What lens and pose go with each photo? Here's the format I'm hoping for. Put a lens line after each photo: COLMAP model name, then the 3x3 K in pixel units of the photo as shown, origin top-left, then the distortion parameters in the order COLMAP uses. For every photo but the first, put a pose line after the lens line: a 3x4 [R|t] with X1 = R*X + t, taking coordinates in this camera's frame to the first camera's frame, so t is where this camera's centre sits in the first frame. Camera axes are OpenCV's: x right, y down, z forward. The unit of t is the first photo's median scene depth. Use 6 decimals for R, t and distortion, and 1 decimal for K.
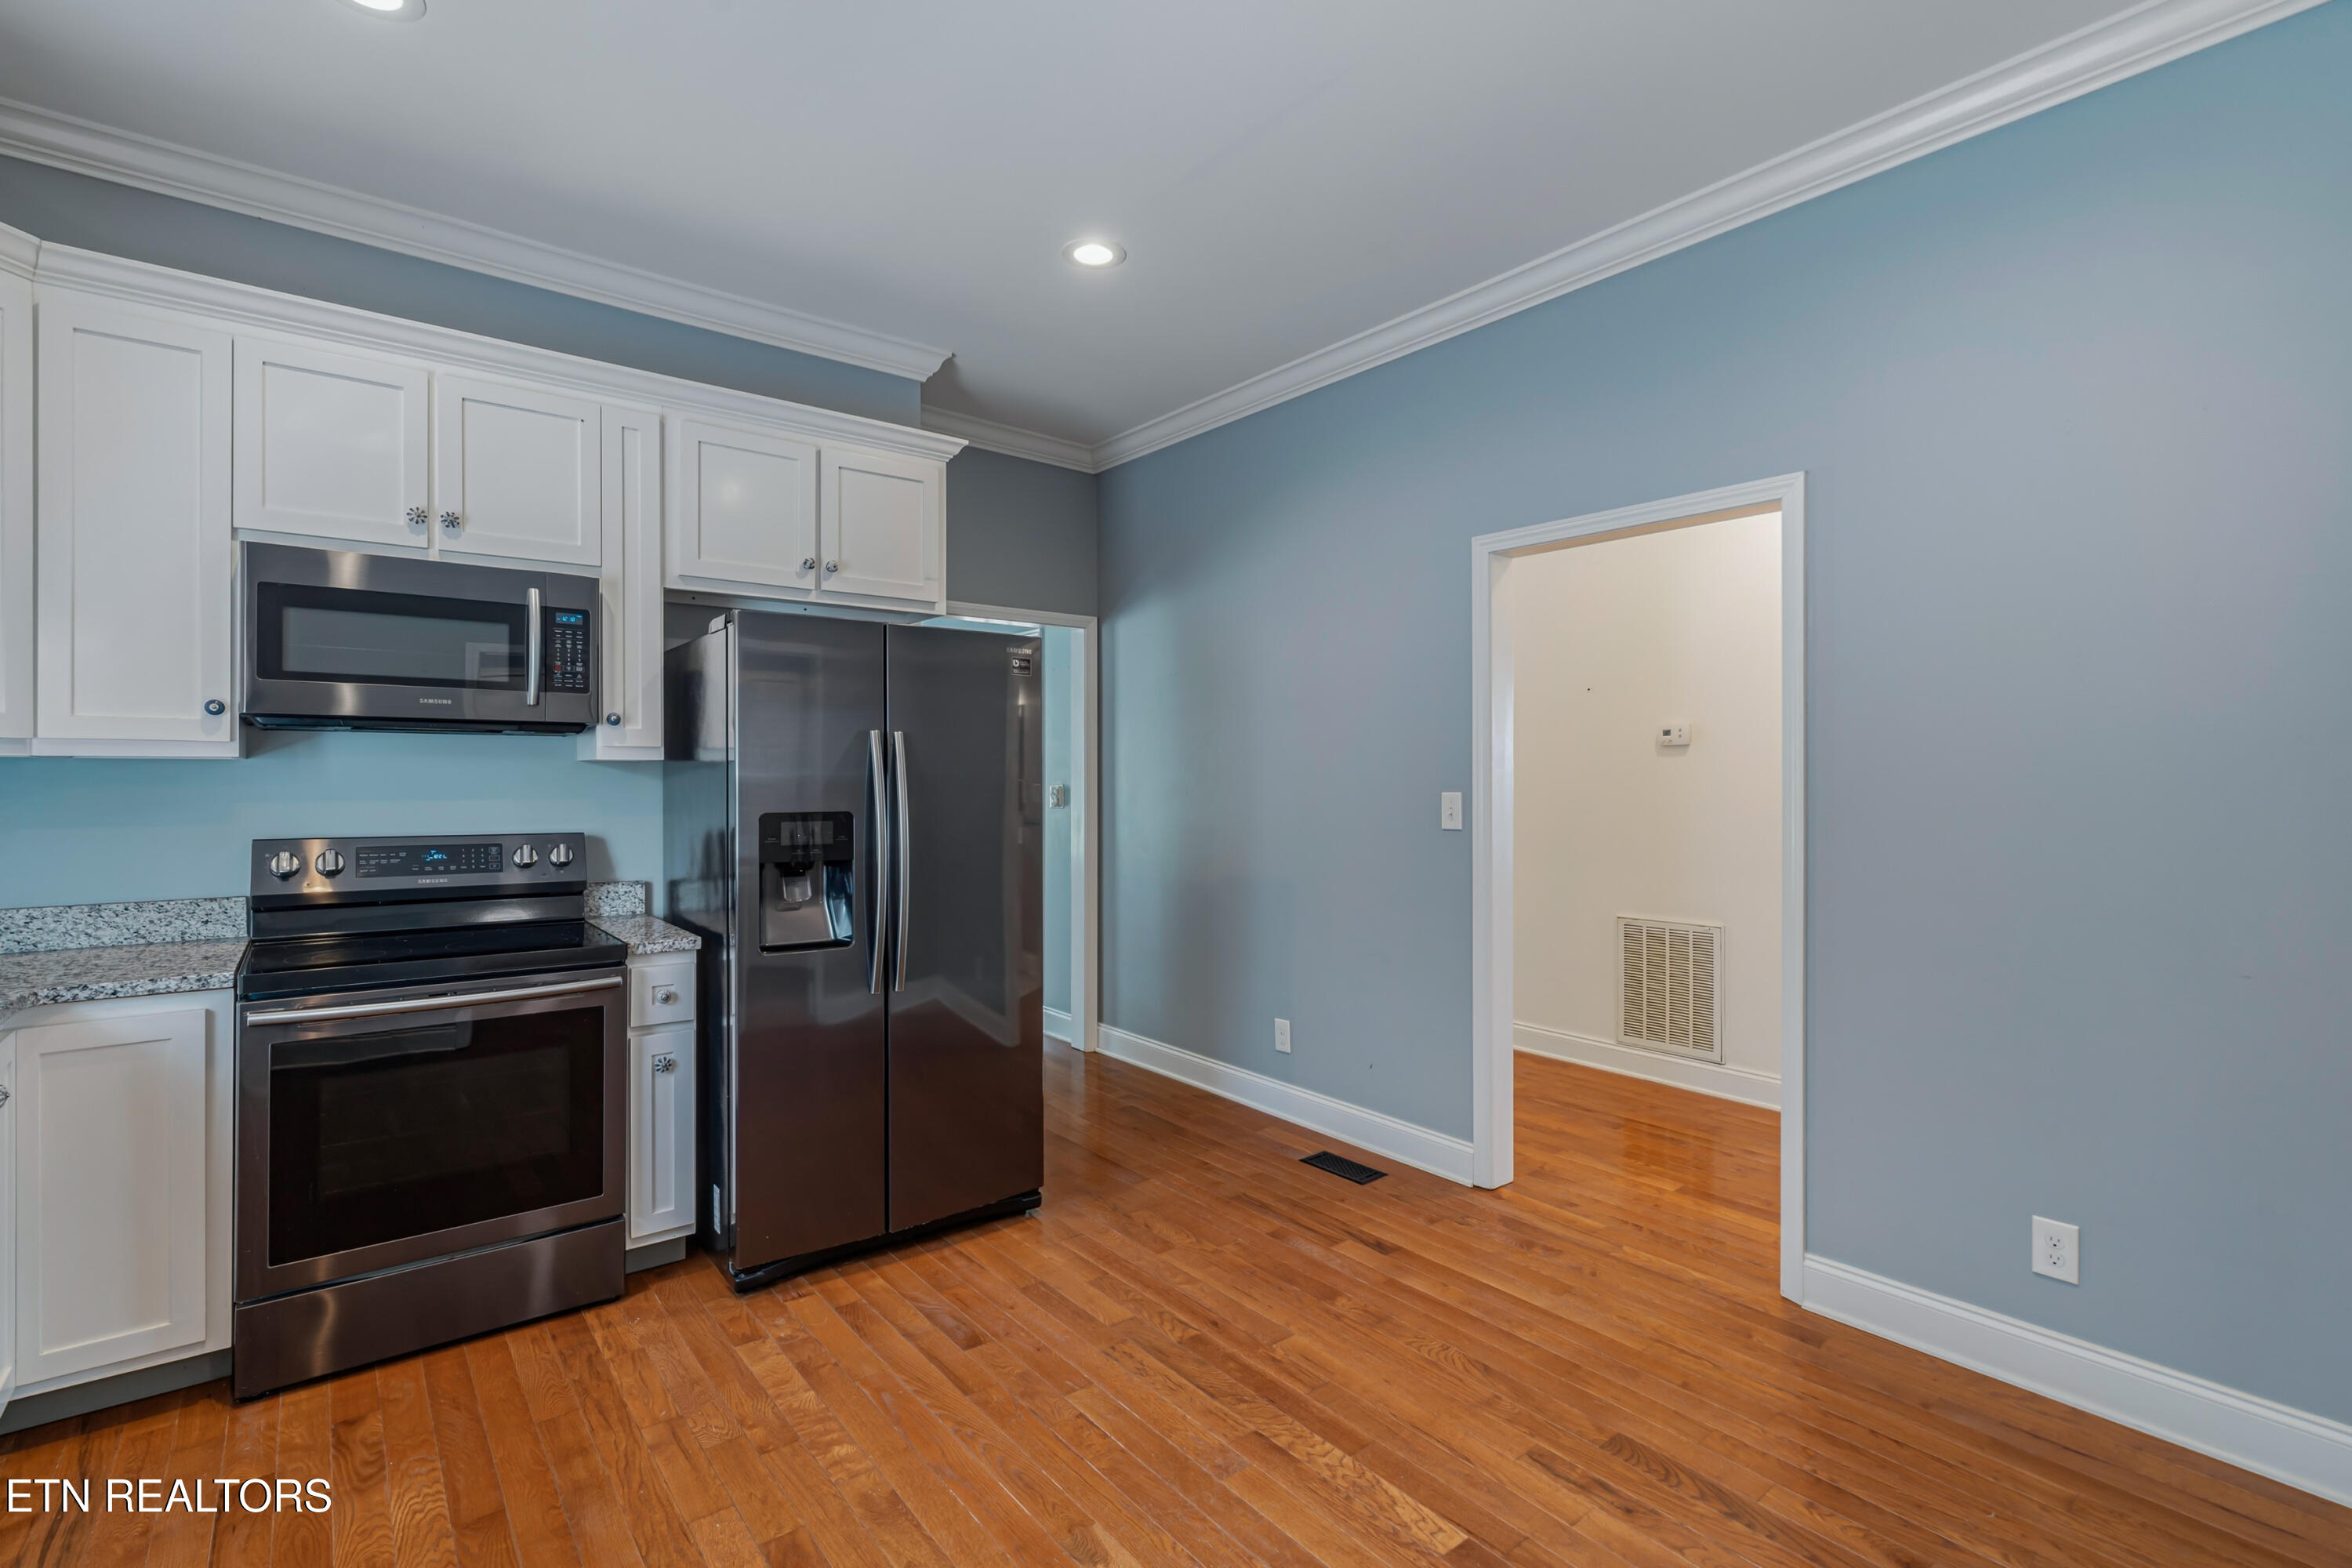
lens RADIAL K [[1058.4, 0, 1173.9], [0, 1058.4, 771.6], [0, 0, 1]] dist [-0.008536, 0.001228]
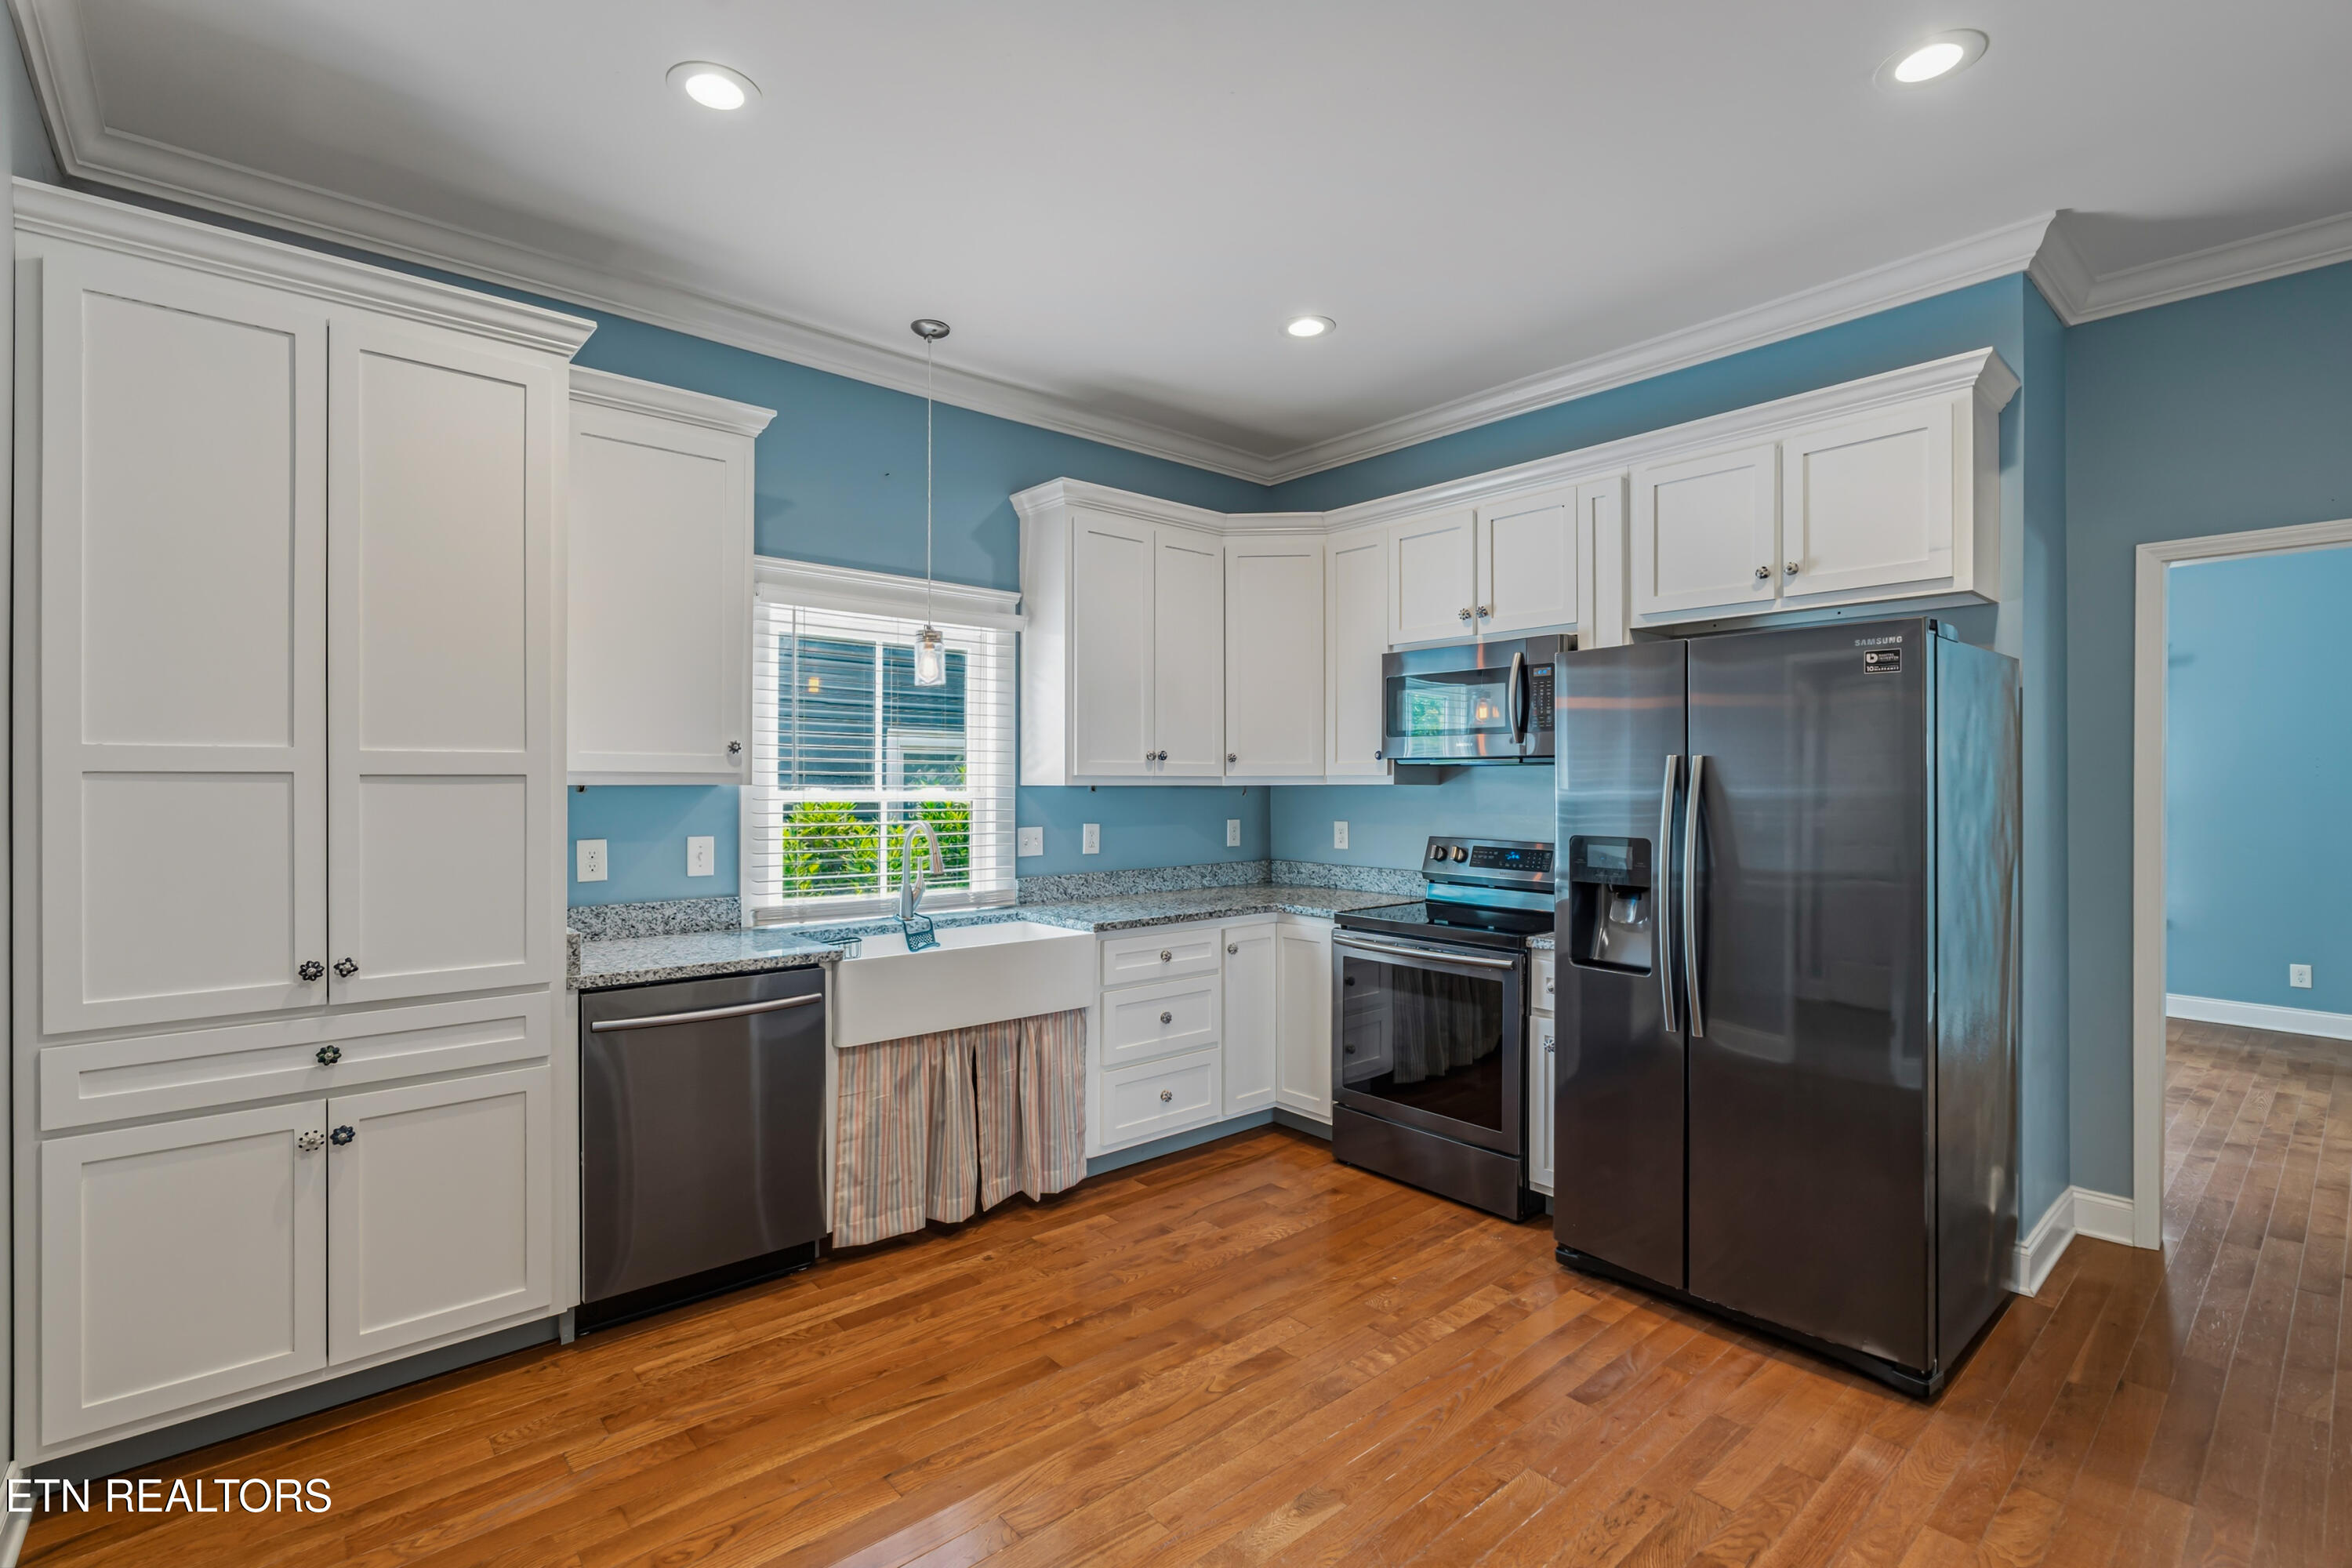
lens RADIAL K [[1058.4, 0, 1174.0], [0, 1058.4, 789.1], [0, 0, 1]] dist [-0.008536, 0.001228]
pose [[0.045637, 0.002906, -0.998954, 0.698149], [-0.001631, 0.999995, 0.002835, -0.010534], [0.998957, 0.001500, 0.045641, 0.551417]]
